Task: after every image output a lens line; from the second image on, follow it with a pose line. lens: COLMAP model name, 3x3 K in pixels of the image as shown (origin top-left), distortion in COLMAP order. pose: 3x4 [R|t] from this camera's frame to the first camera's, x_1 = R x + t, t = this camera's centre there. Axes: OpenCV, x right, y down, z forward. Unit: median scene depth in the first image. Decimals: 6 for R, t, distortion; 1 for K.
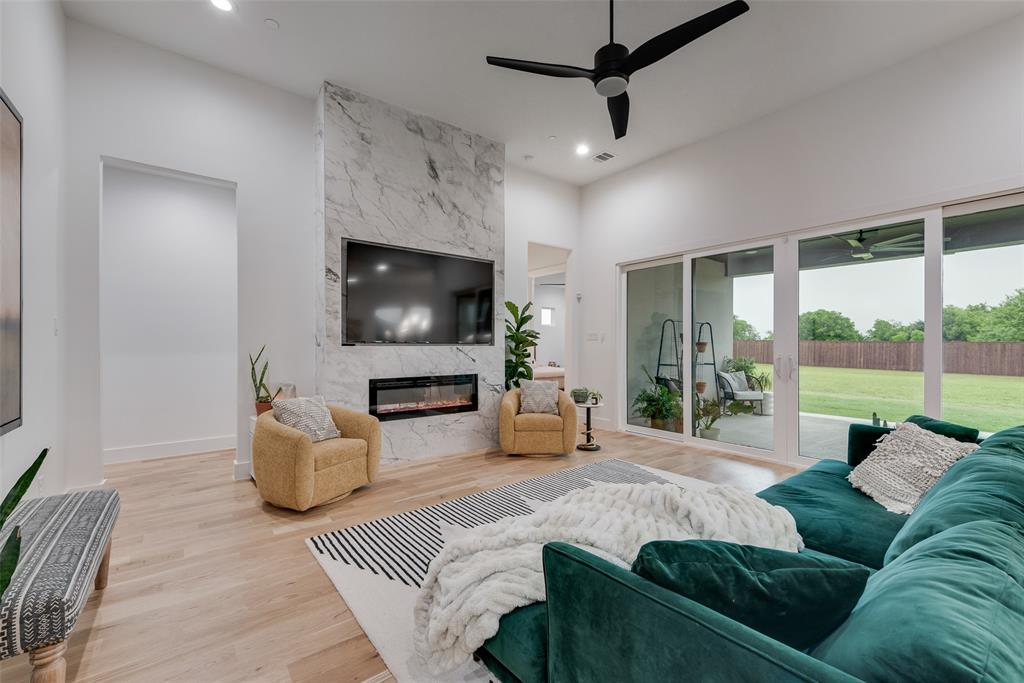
lens RADIAL K [[420.5, 0, 511.1], [0, 420.5, 346.6], [0, 0, 1]] dist [0.012840, -0.001684]
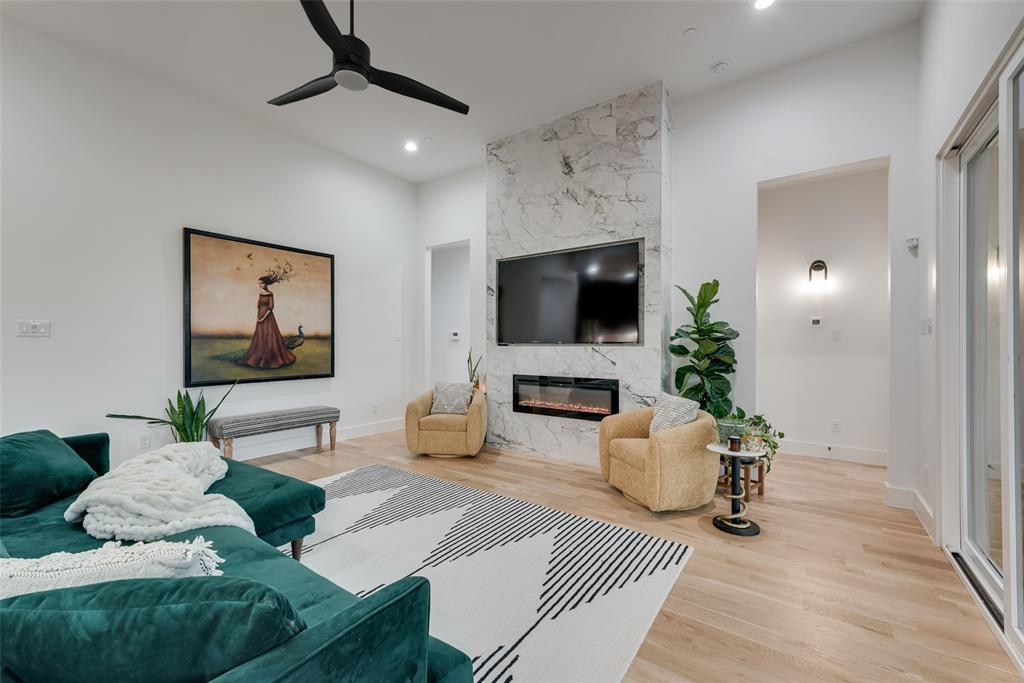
lens RADIAL K [[420.5, 0, 512.1], [0, 420.5, 341.9], [0, 0, 1]] dist [0.012840, -0.001684]
pose [[0.289424, -0.008772, -0.957161, 0.723522], [-0.005179, 0.999929, -0.010730, 0.000041], [0.957187, 0.008063, 0.289358, 0.607554]]
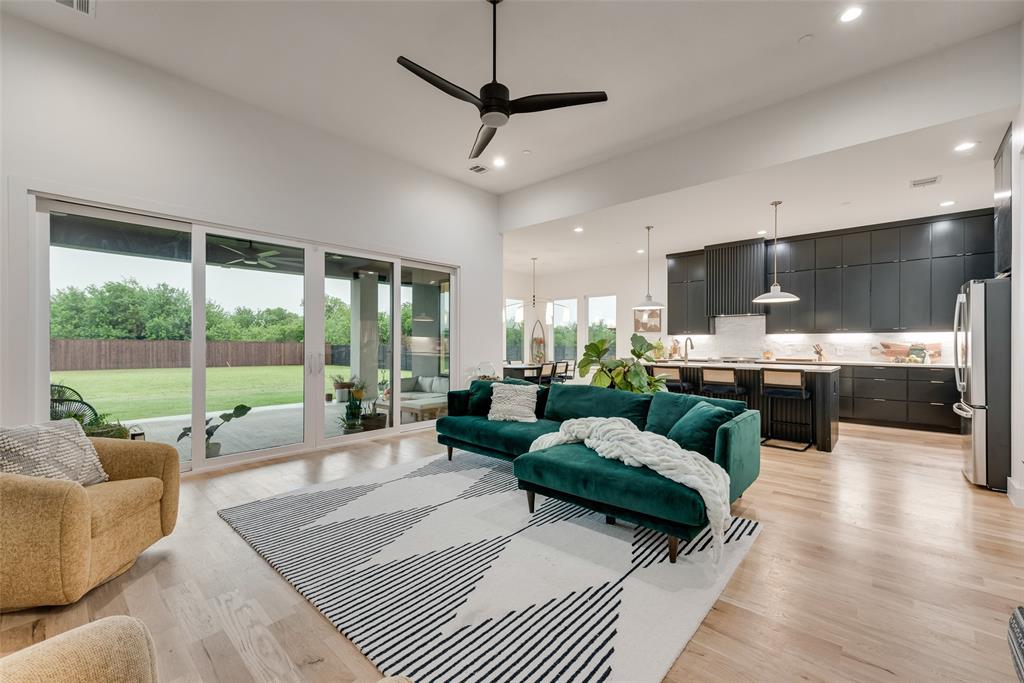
lens RADIAL K [[420.5, 0, 511.5], [0, 420.5, 348.1], [0, 0, 1]] dist [0.012840, -0.001684]
pose [[-0.172928, -0.013355, 0.984844, -0.510238], [0.002032, 0.999901, 0.013916, -0.003799], [-0.984932, 0.004408, -0.172883, 0.653510]]
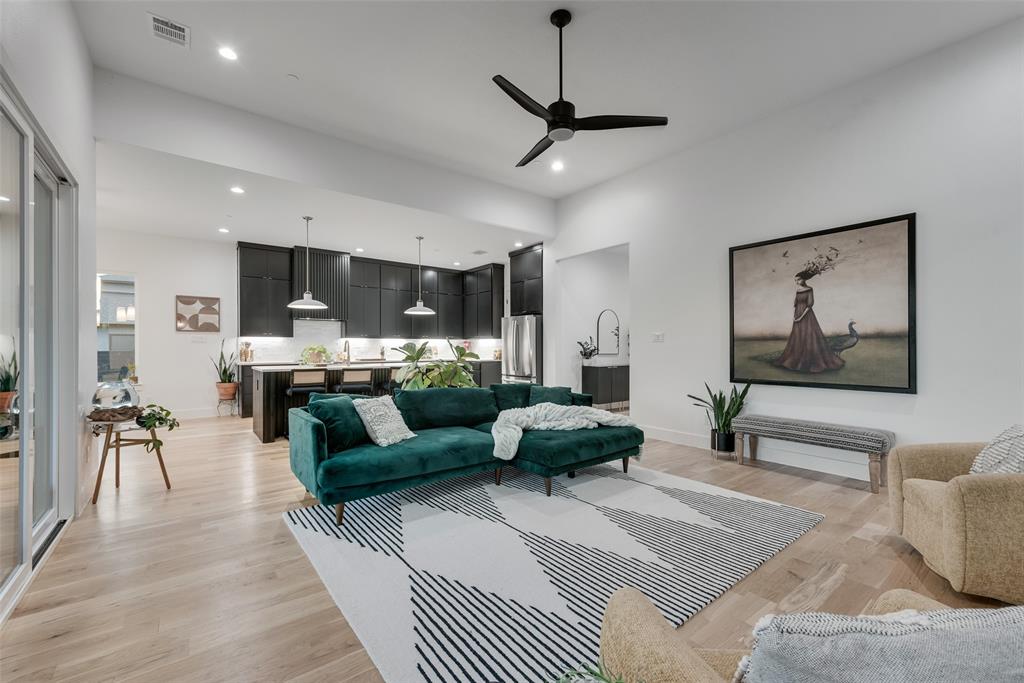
lens RADIAL K [[420.5, 0, 513.0], [0, 420.5, 343.2], [0, 0, 1]] dist [0.012840, -0.001684]
pose [[-1.000000, -0.000535, 0.000631, 0.211052], [-0.000538, 0.999992, -0.003859, -0.003413], [-0.000629, -0.003859, -0.999992, 1.268096]]
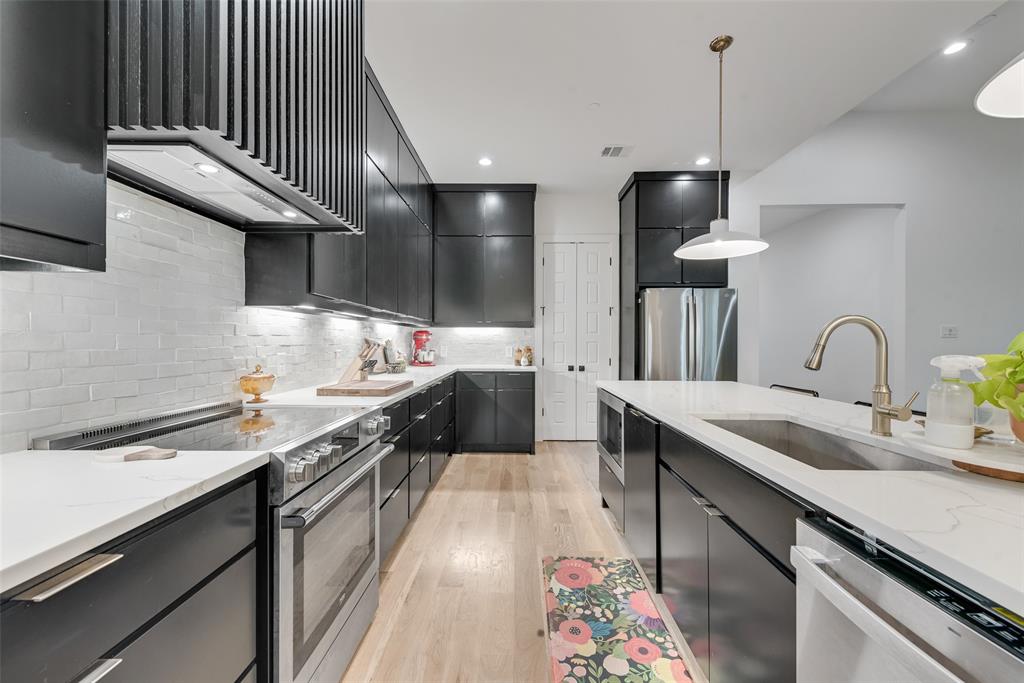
lens RADIAL K [[420.5, 0, 515.3], [0, 420.5, 345.4], [0, 0, 1]] dist [0.012840, -0.001684]
pose [[-0.619862, 0.002092, -0.784708, 1.205611], [-0.004731, 0.999968, 0.006403, 0.006760], [0.784697, 0.007682, -0.619832, -0.158799]]
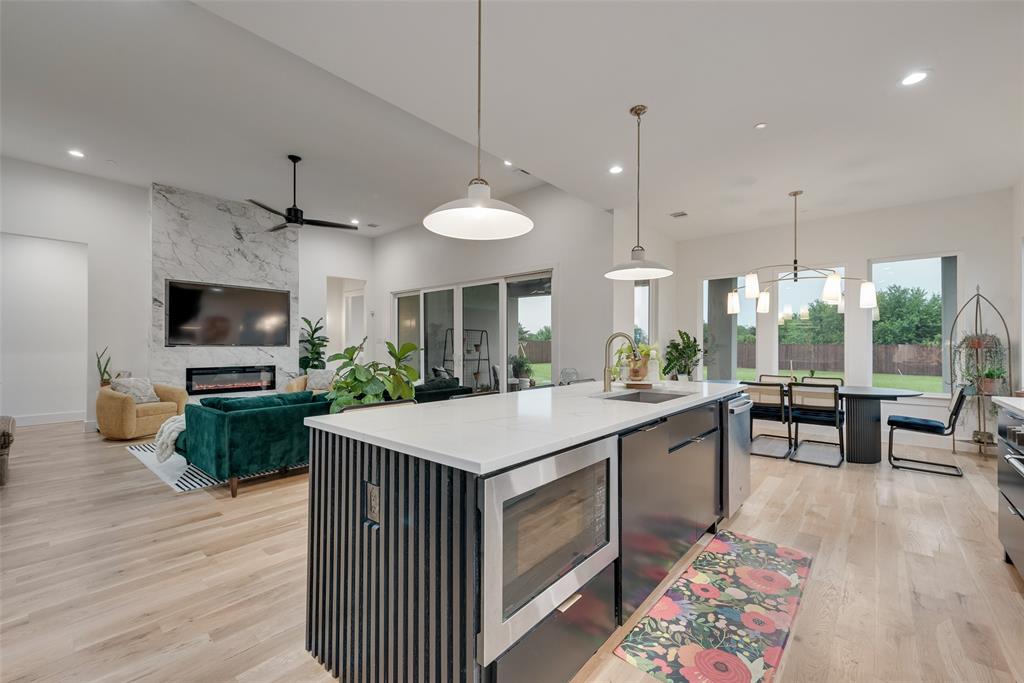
lens RADIAL K [[420.5, 0, 515.8], [0, 420.5, 344.9], [0, 0, 1]] dist [0.012840, -0.001684]
pose [[0.979698, -0.000307, 0.200480, 0.514058], [0.002285, 0.999951, -0.009631, 0.008510], [-0.200468, 0.009894, 0.979650, -0.746347]]
